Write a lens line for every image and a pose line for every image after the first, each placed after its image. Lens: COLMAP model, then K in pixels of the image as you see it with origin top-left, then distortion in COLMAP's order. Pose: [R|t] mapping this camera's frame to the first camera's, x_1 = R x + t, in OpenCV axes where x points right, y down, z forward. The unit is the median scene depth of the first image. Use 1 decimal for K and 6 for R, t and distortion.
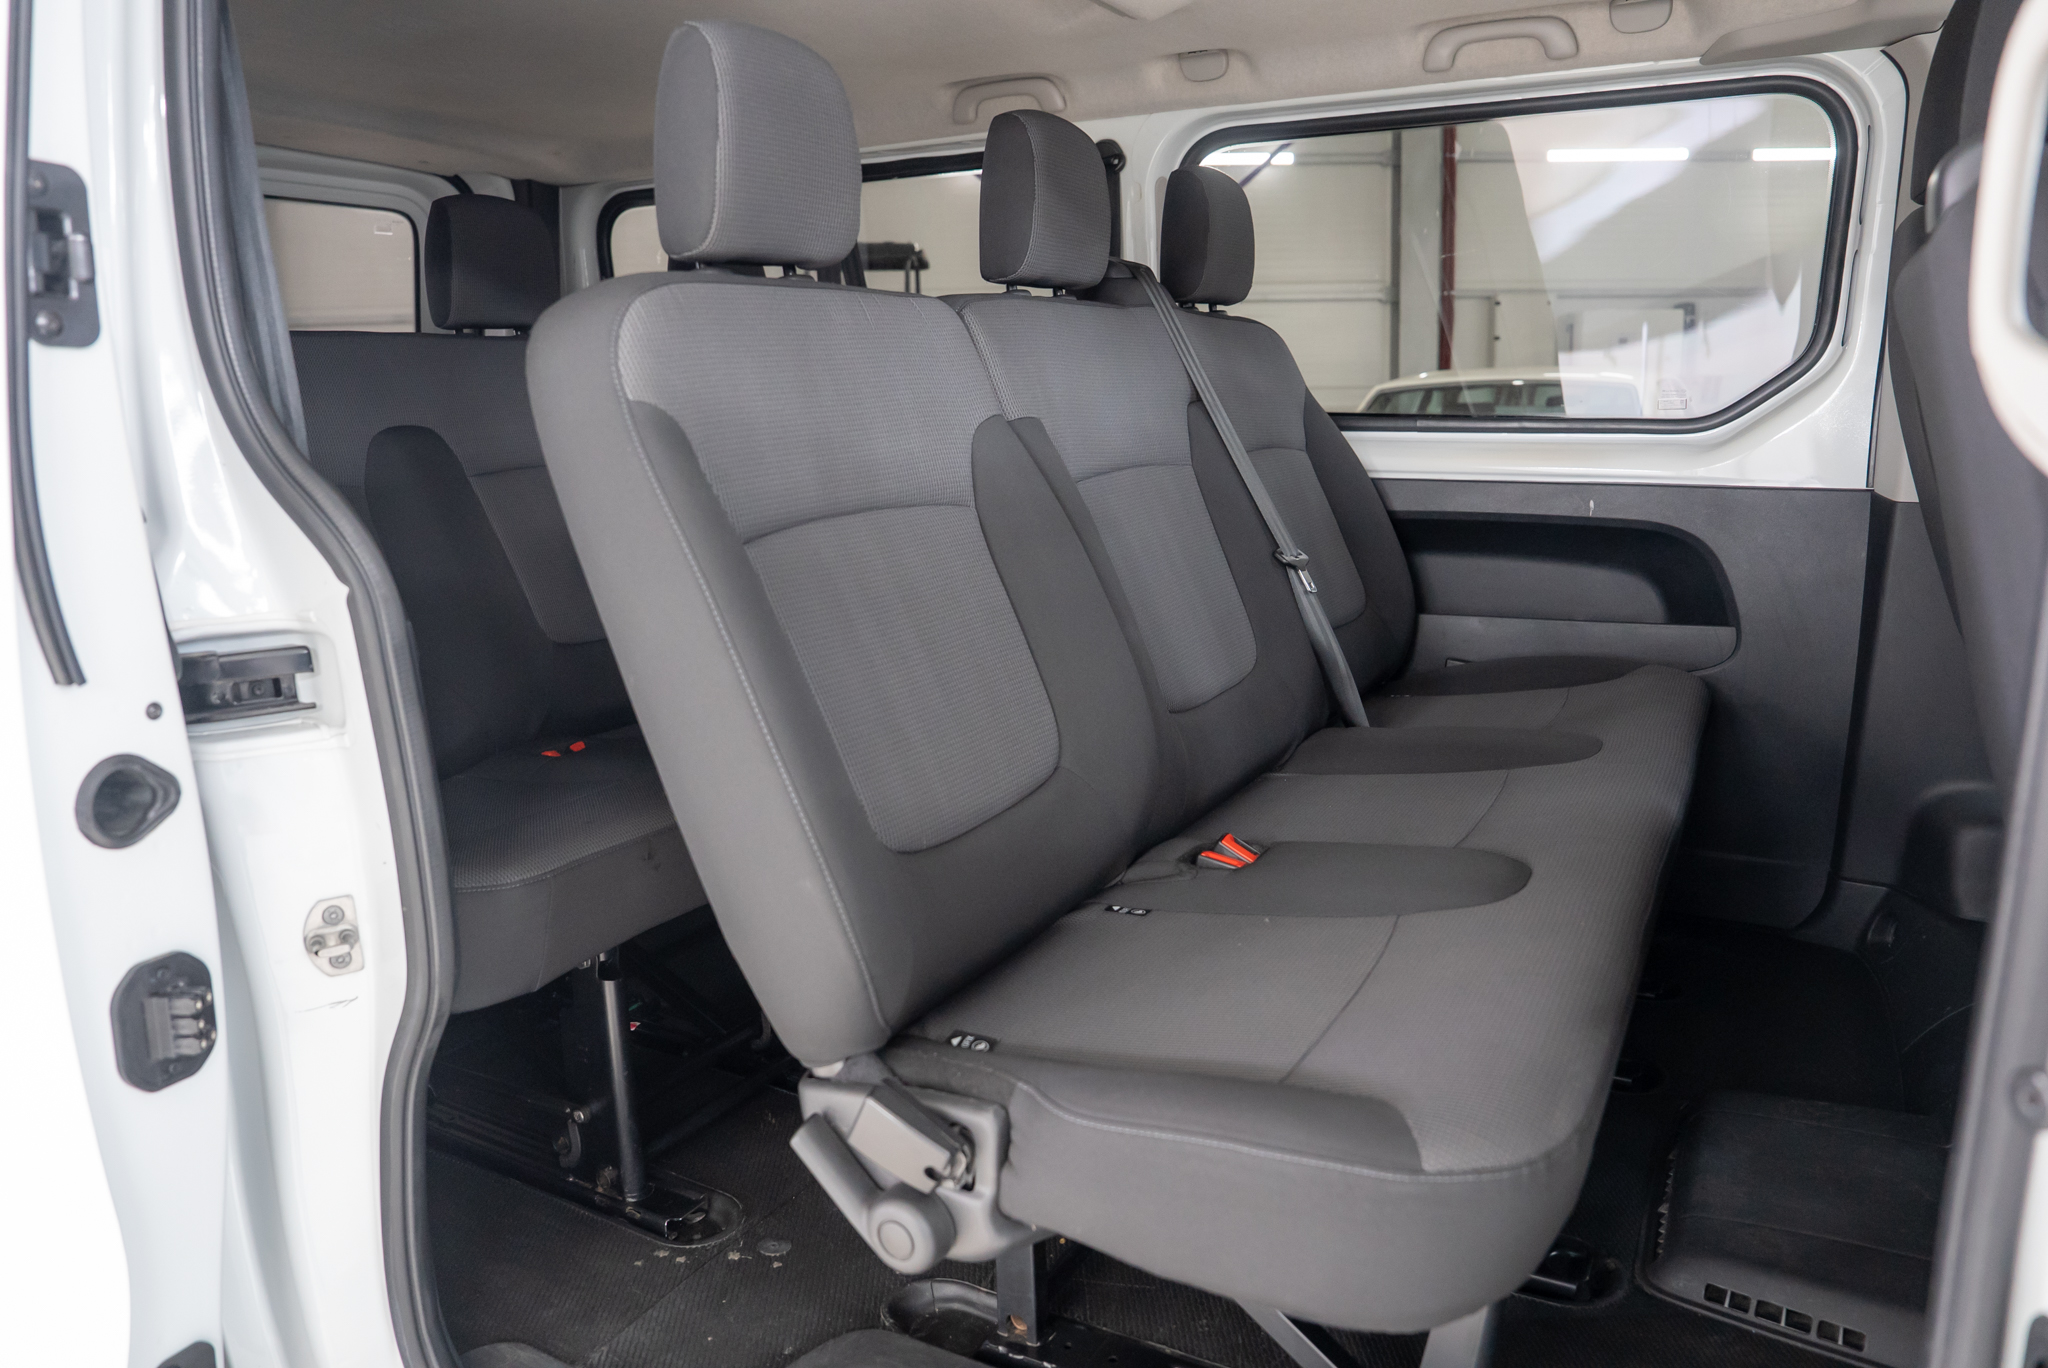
lens RADIAL K [[1399.1, 0, 1024.0], [0, 1399.1, 684.0], [0, 0, 1]] dist [-0.102758, 0.067995]
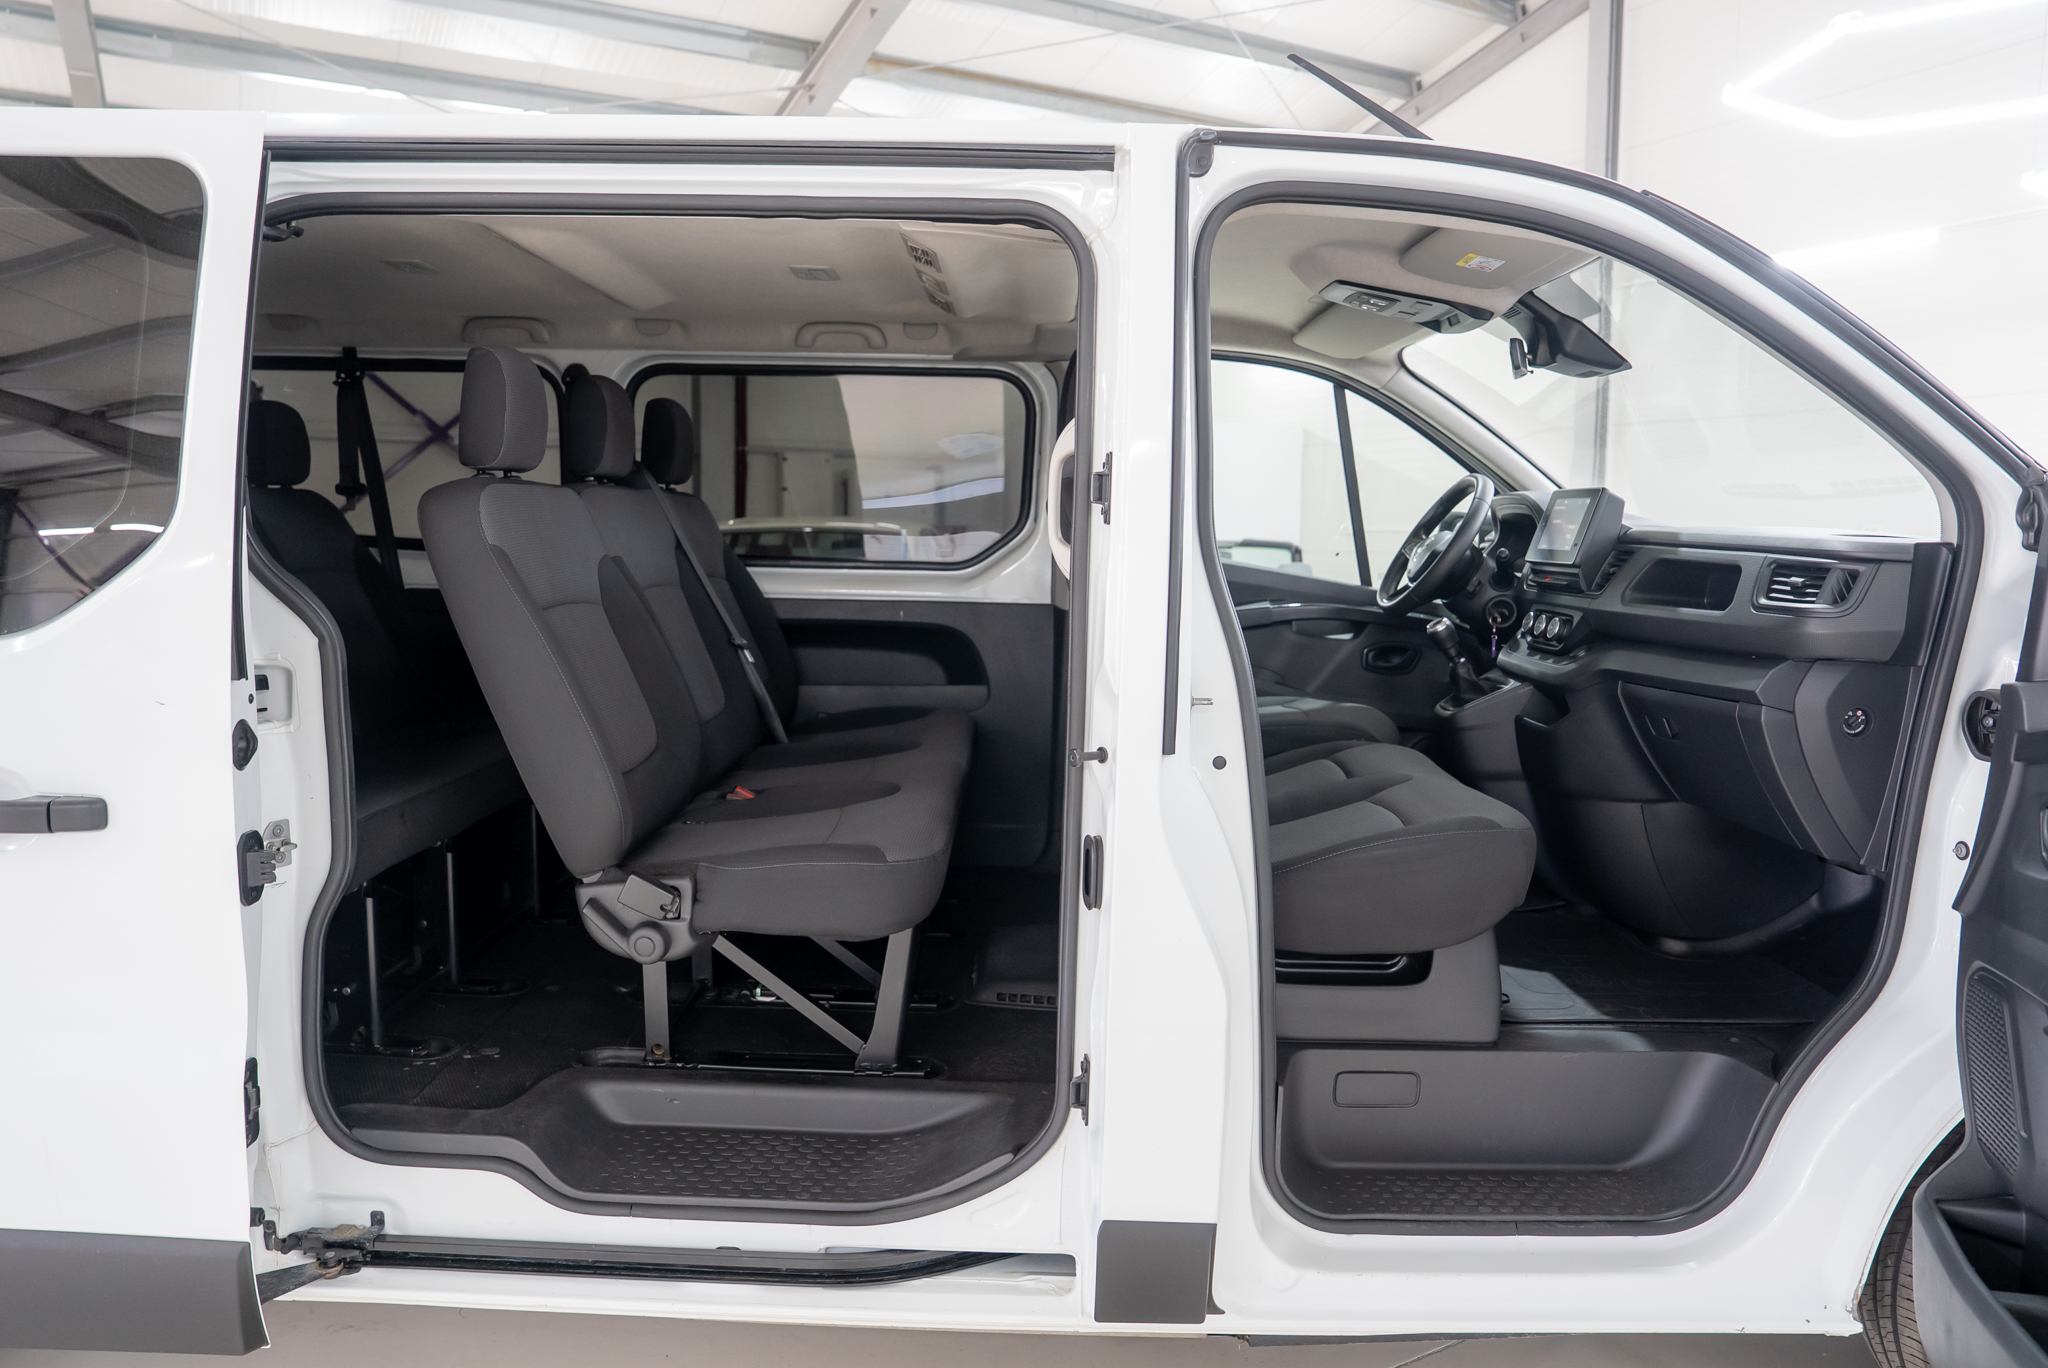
lens RADIAL K [[1399.1, 0, 1024.0], [0, 1399.1, 684.0], [0, 0, 1]] dist [-0.102758, 0.067995]
pose [[0.873845, -0.015836, 0.485946, -0.316207], [0.063076, 0.994715, -0.081010, 0.113619], [-0.482095, 0.101442, 0.870226, -0.595186]]
